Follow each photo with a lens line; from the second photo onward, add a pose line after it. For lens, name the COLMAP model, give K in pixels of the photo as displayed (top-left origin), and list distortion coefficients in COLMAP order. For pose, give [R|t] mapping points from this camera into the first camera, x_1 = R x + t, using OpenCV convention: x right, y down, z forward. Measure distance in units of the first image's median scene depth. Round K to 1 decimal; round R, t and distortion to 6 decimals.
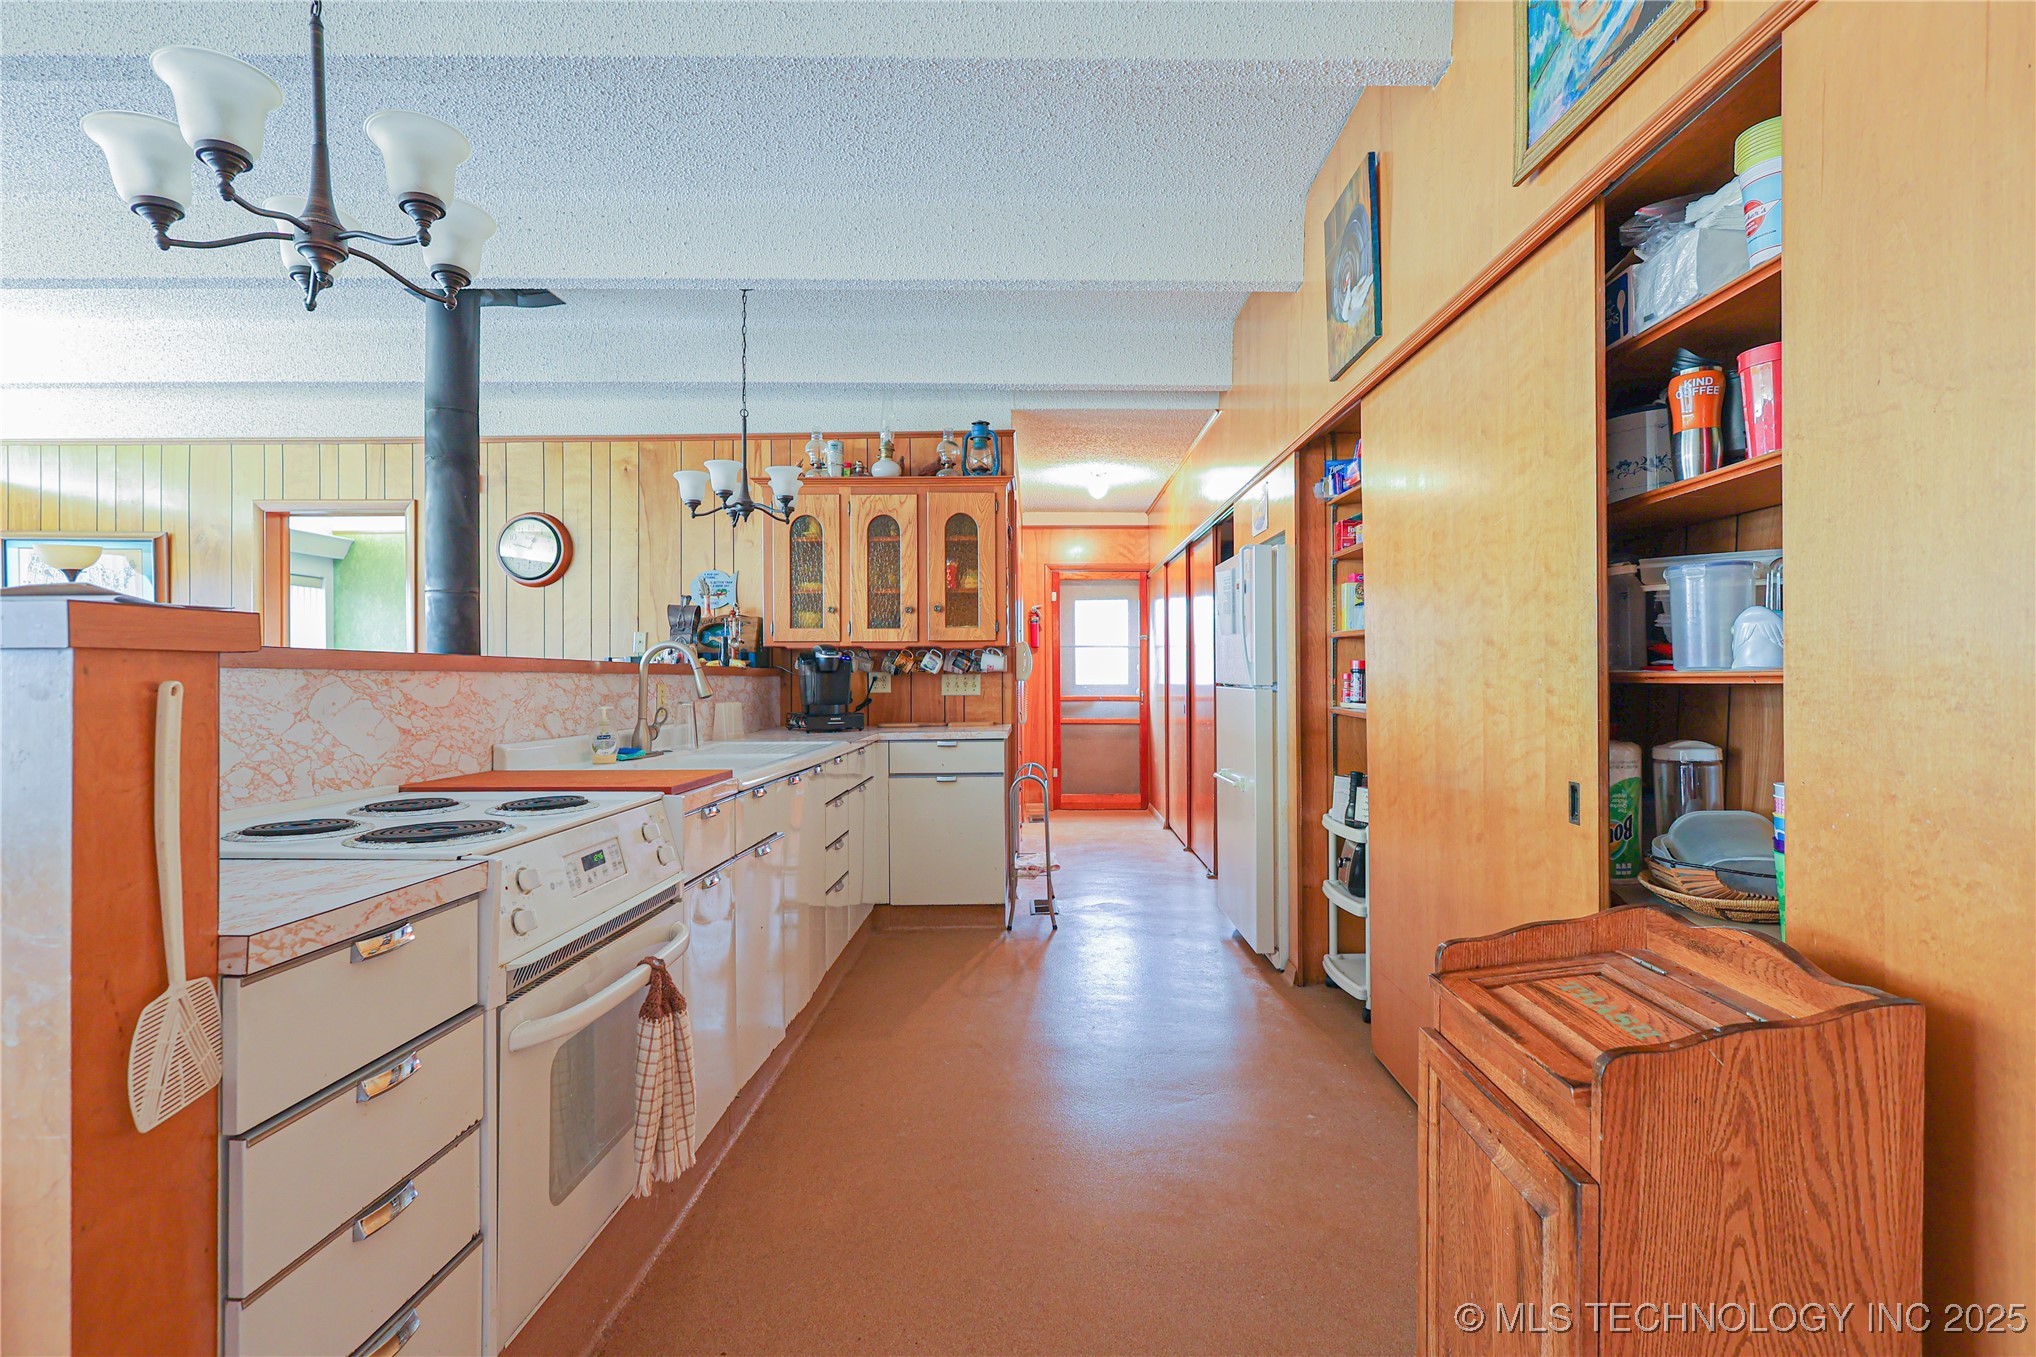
lens RADIAL K [[944.3, 0, 1017.2], [0, 944.3, 669.8], [0, 0, 1]] dist [-0.003056, 0.001840]
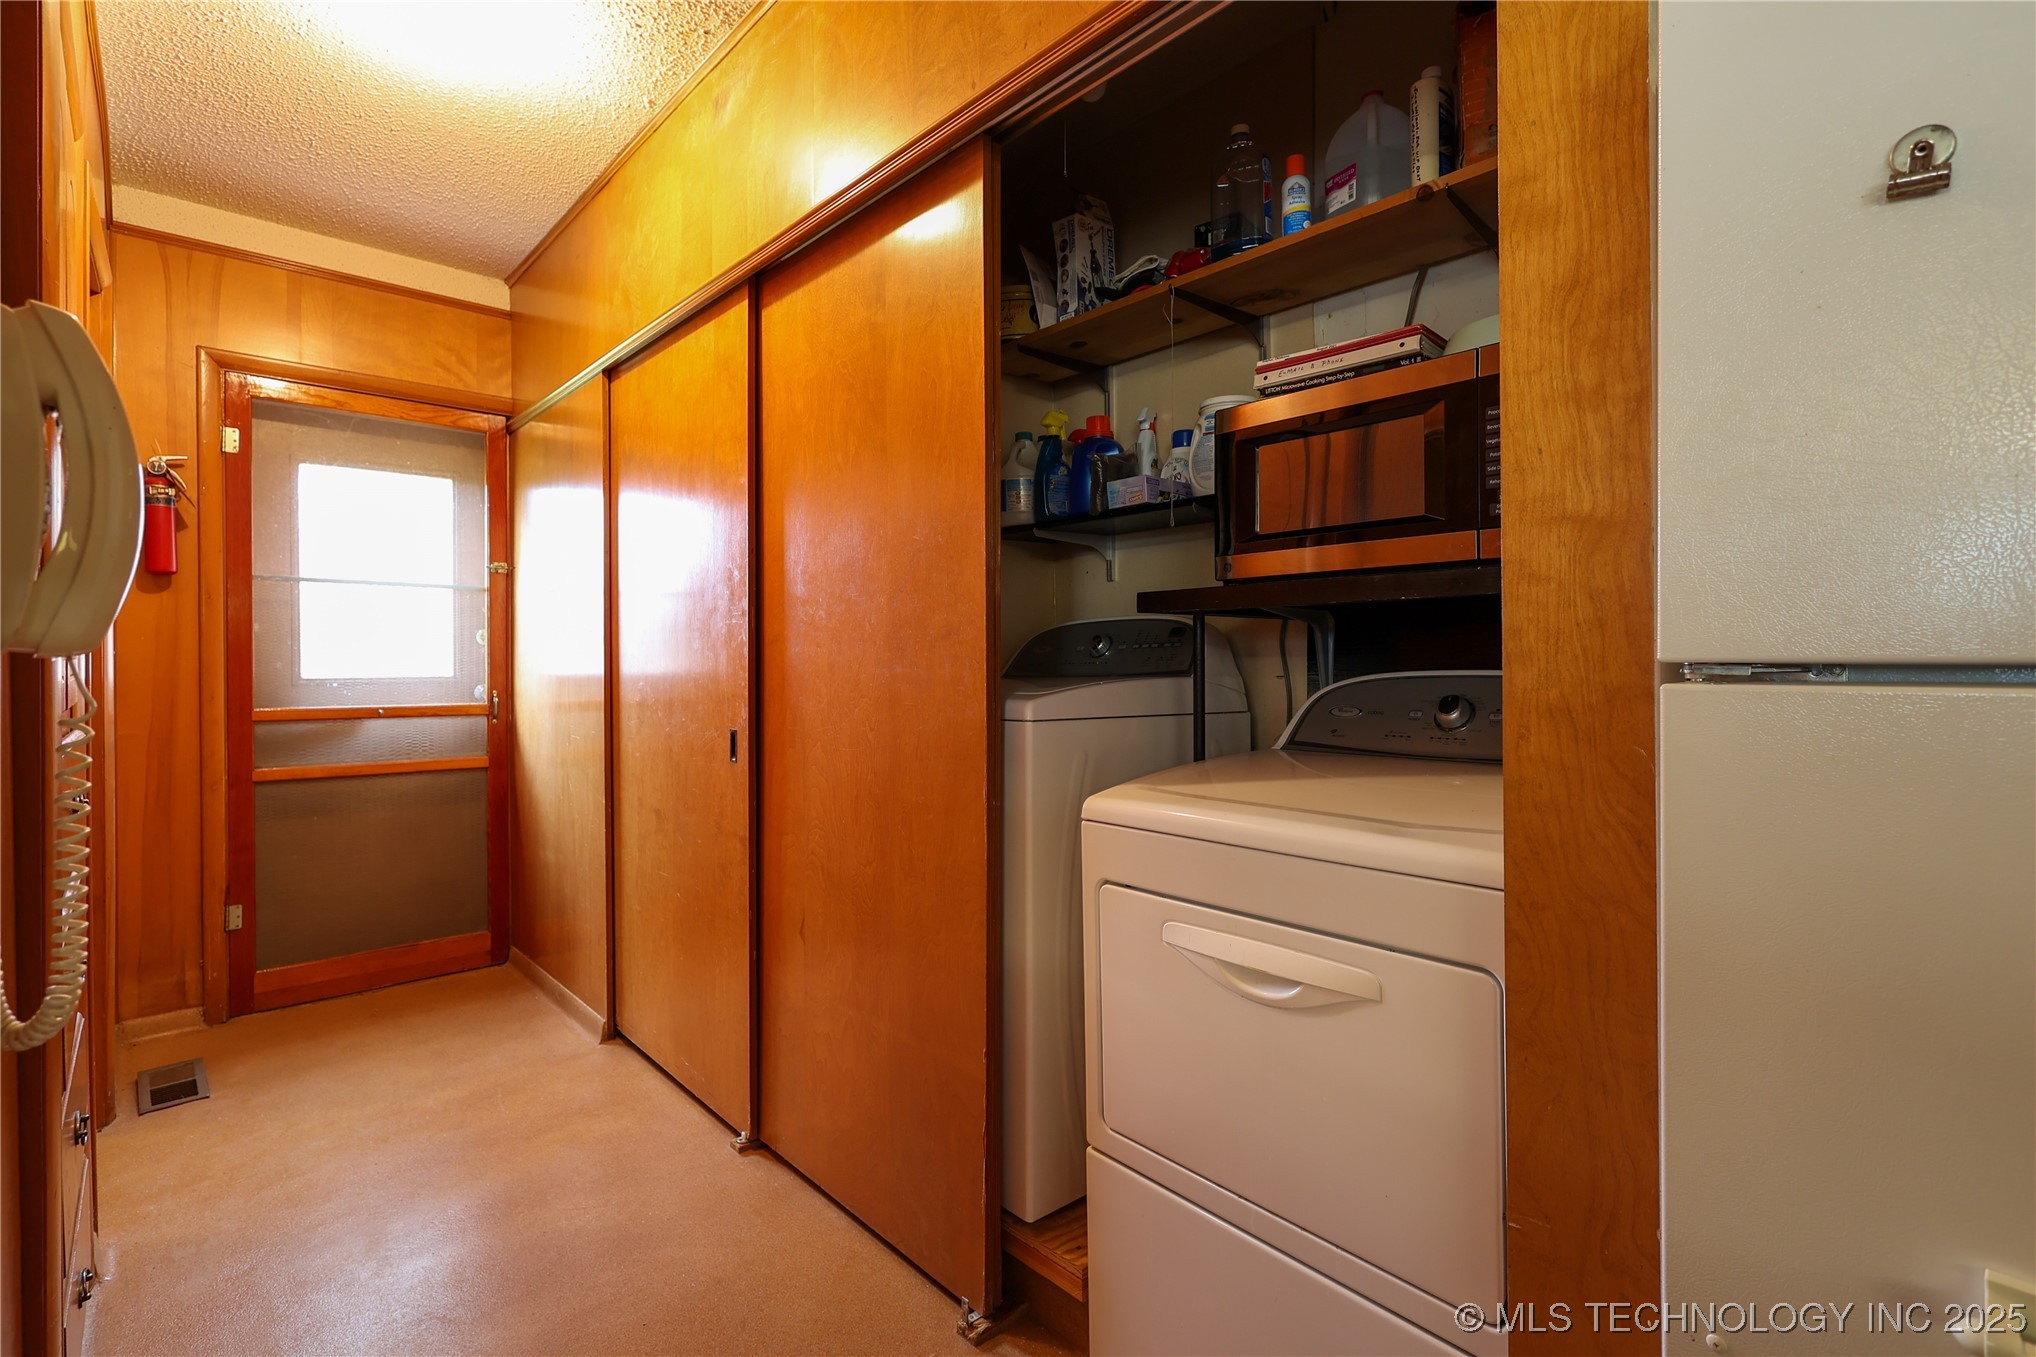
lens RADIAL K [[944.3, 0, 1014.5], [0, 944.3, 660.1], [0, 0, 1]] dist [-0.003056, 0.001840]
pose [[0.727567, 0.002526, 0.686032, 0.008622], [0.000811, 0.999989, -0.004543, 0.010050], [-0.686036, 0.003862, 0.727558, 0.521060]]
